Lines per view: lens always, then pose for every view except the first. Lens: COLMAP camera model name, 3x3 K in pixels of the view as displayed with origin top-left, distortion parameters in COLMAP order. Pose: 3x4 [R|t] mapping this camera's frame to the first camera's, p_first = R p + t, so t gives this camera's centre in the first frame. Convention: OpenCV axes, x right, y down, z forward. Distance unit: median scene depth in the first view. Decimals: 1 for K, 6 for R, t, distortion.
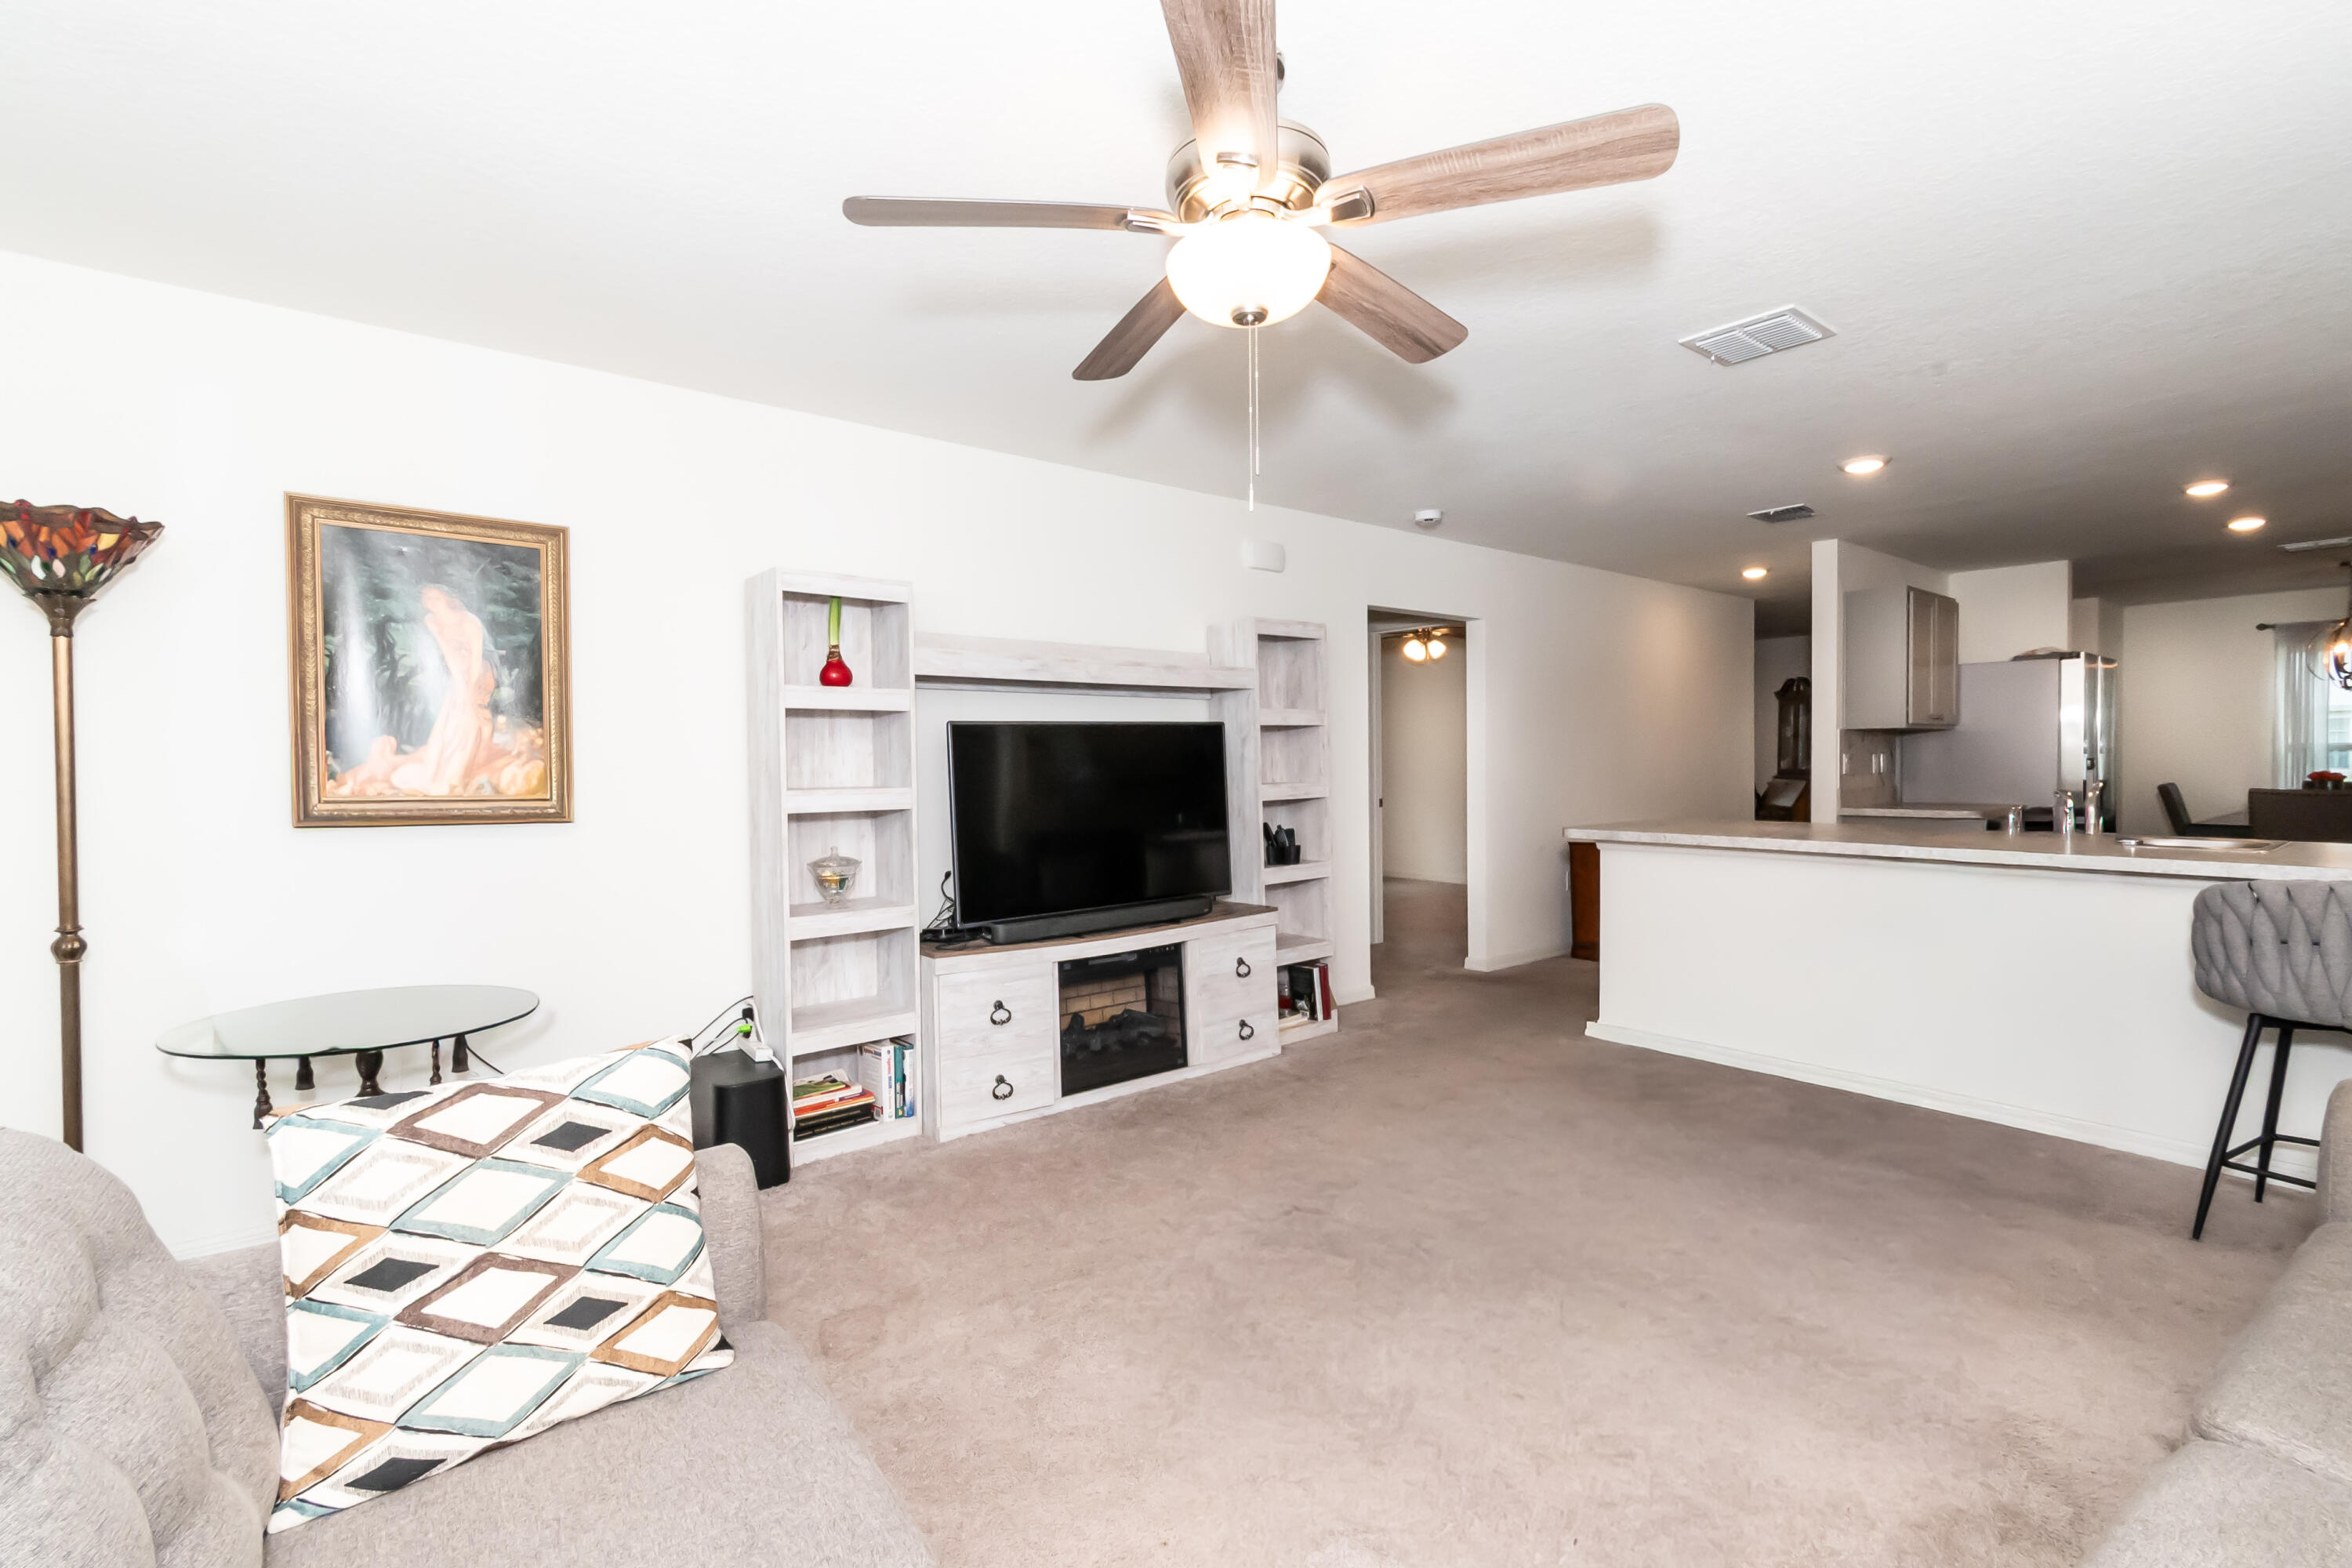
lens RADIAL K [[1041.2, 0, 1177.4], [0, 1041.2, 796.5], [0, 0, 1]] dist [0.002460, -0.000429]
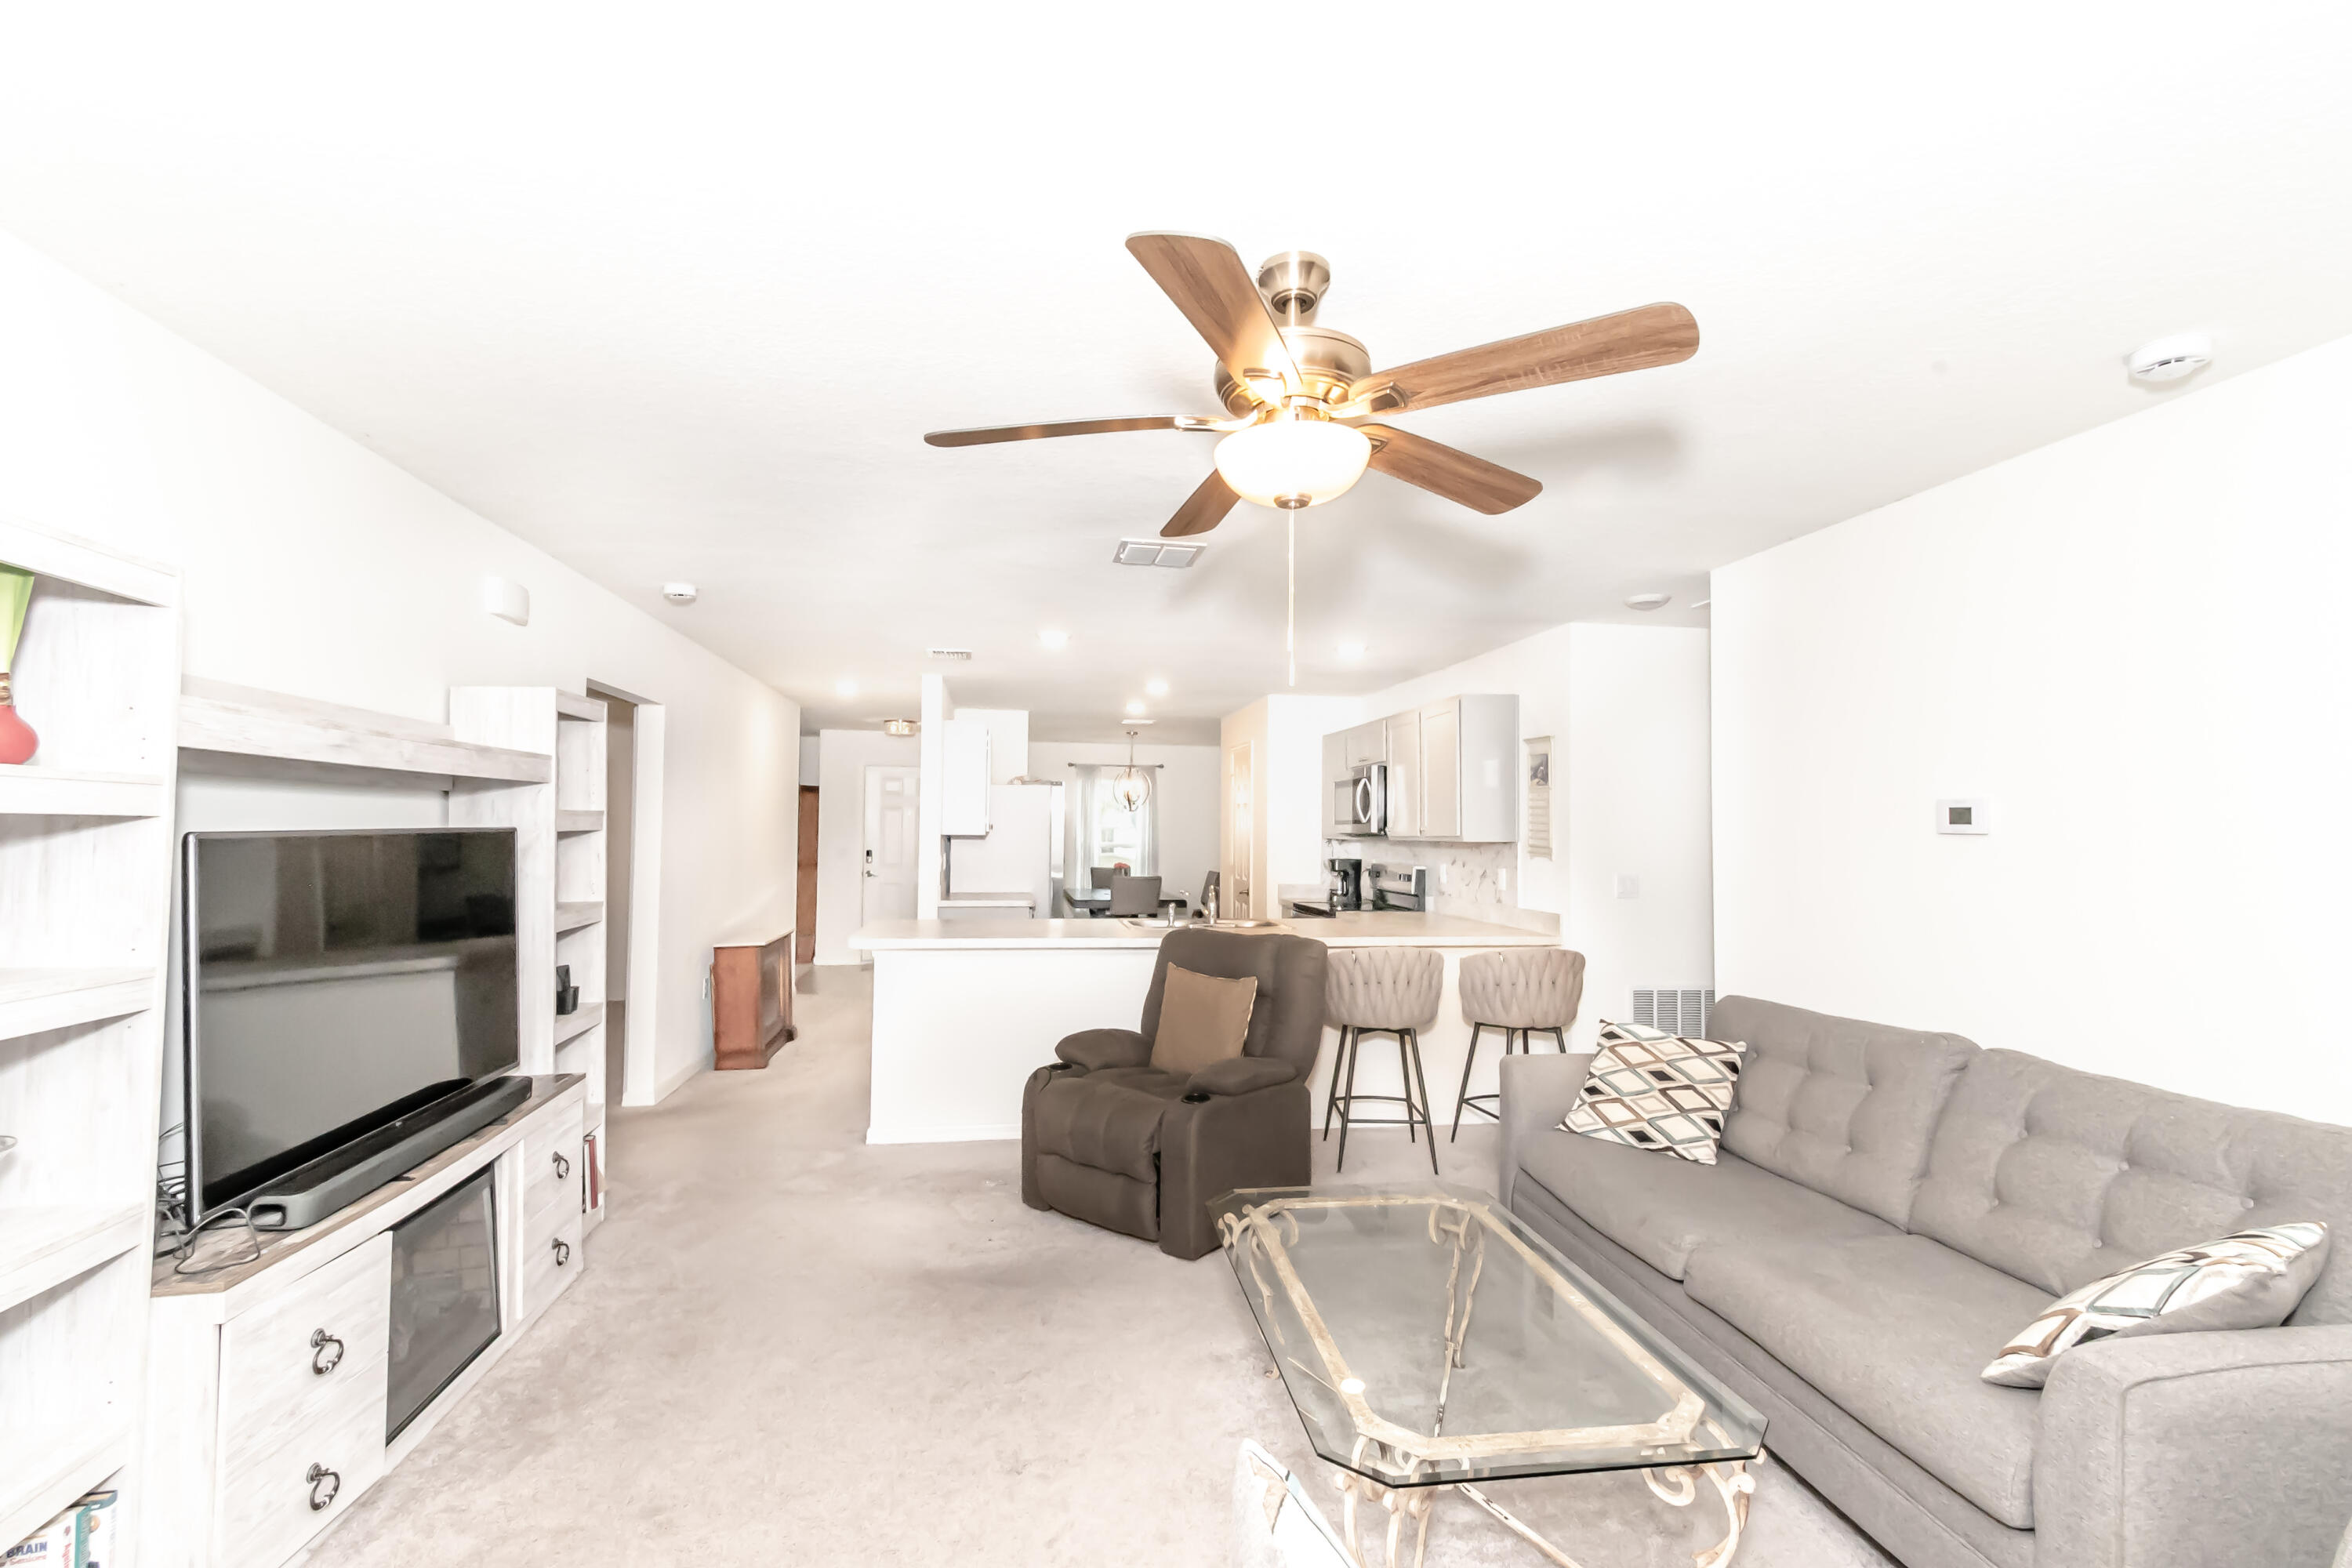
lens RADIAL K [[1041.2, 0, 1177.4], [0, 1041.2, 796.5], [0, 0, 1]] dist [0.002460, -0.000429]
pose [[0.487410, 0.044766, 0.872025, -0.422277], [0.017079, 0.998005, -0.060780, -0.047579], [-0.873006, 0.044518, 0.485673, 0.284256]]
